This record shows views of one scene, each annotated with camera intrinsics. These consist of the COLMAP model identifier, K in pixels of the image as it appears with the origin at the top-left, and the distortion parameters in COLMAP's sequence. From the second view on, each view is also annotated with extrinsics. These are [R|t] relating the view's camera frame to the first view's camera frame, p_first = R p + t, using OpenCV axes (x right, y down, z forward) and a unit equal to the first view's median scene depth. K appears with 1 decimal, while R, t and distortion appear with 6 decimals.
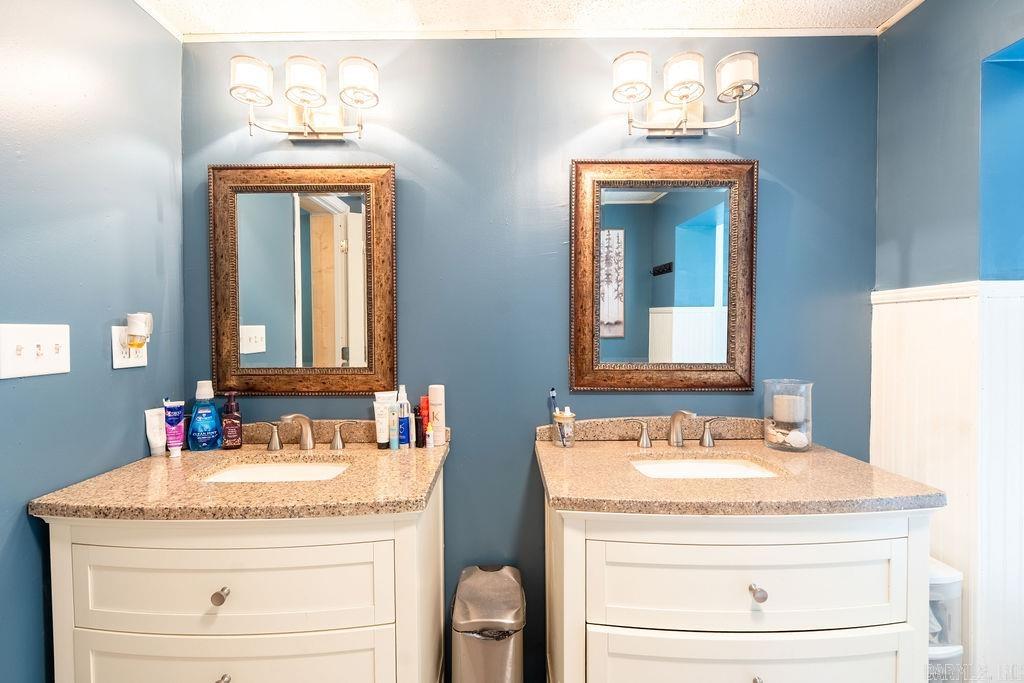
lens RADIAL K [[458.6, 0, 505.2], [0, 458.6, 341.7], [0, 0, 1]] dist [-0.011579, 0.003283]
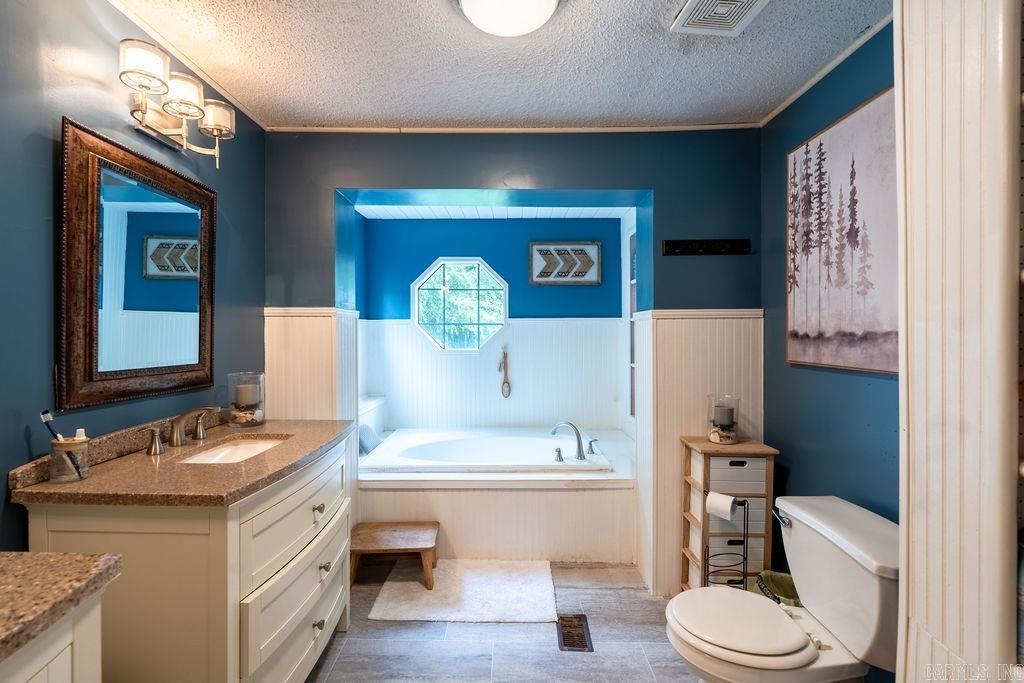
lens RADIAL K [[458.6, 0, 507.1], [0, 458.6, 336.2], [0, 0, 1]] dist [-0.011579, 0.003283]
pose [[0.000353, -0.001457, 0.999999, -0.653907], [0.021399, 0.999770, 0.001450, -0.004452], [-0.999771, 0.021399, 0.000384, 0.250824]]
